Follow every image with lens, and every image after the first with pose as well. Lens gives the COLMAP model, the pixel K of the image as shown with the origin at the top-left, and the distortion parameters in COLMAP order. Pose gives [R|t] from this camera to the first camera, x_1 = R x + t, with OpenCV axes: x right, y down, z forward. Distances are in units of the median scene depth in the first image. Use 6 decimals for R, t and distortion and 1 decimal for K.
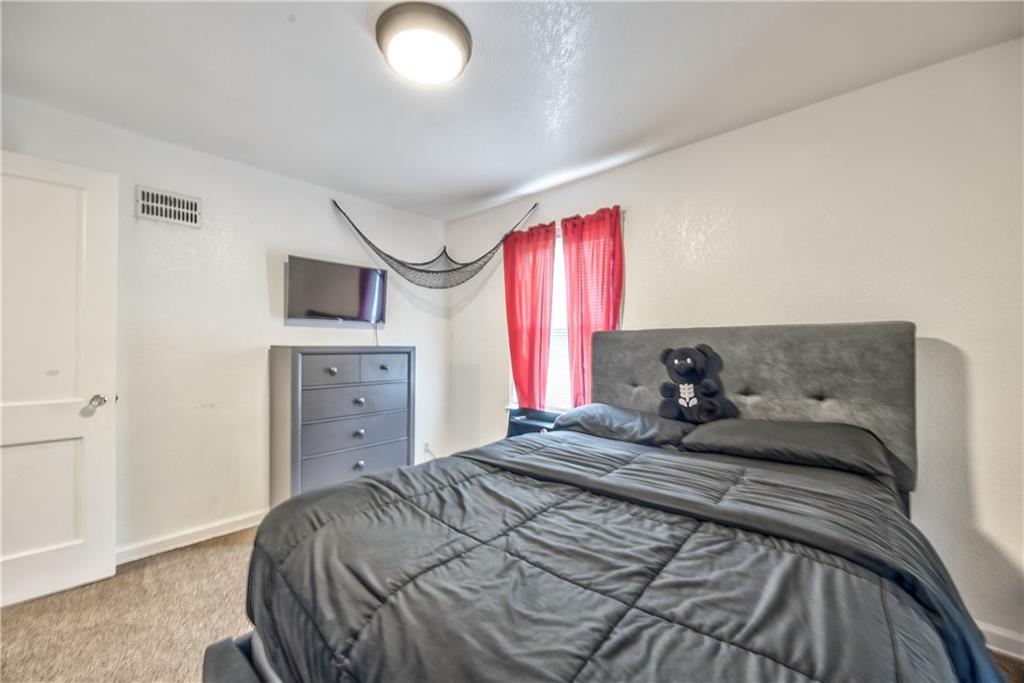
lens RADIAL K [[393.7, 0, 512.0], [0, 393.7, 341.5], [0, 0, 1]] dist [-0.002882, -0.000087]
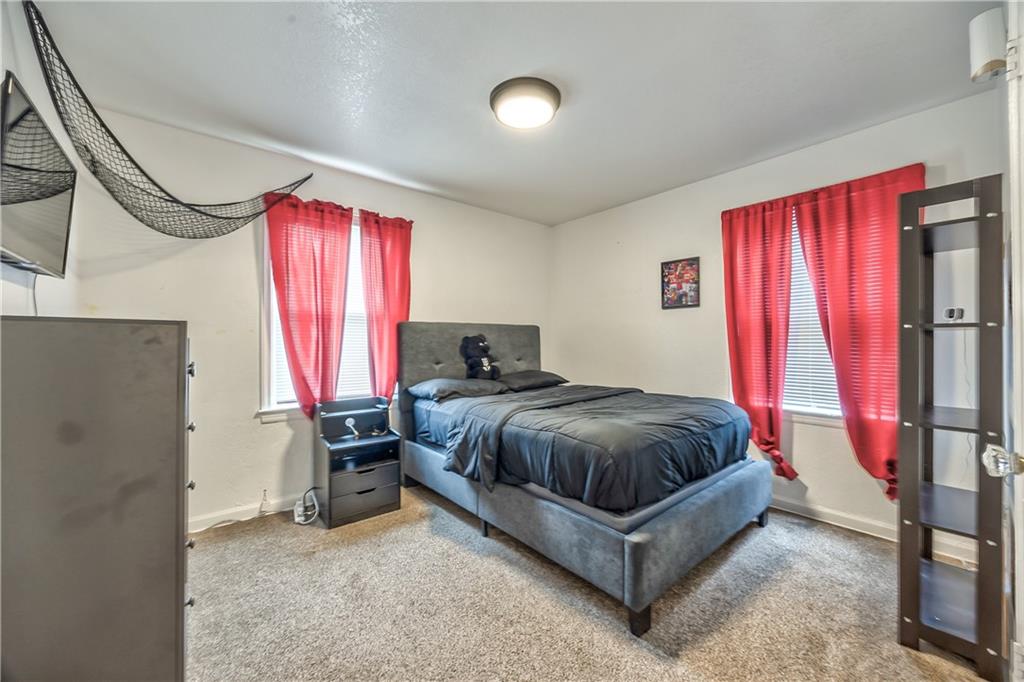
lens RADIAL K [[393.7, 0, 512.0], [0, 393.7, 341.0], [0, 0, 1]] dist [-0.002882, -0.000087]
pose [[0.121184, 0.004715, 0.992619, -0.878368], [-0.010721, 0.999937, -0.003441, 0.031373], [-0.992572, -0.010225, 0.121227, 0.507492]]
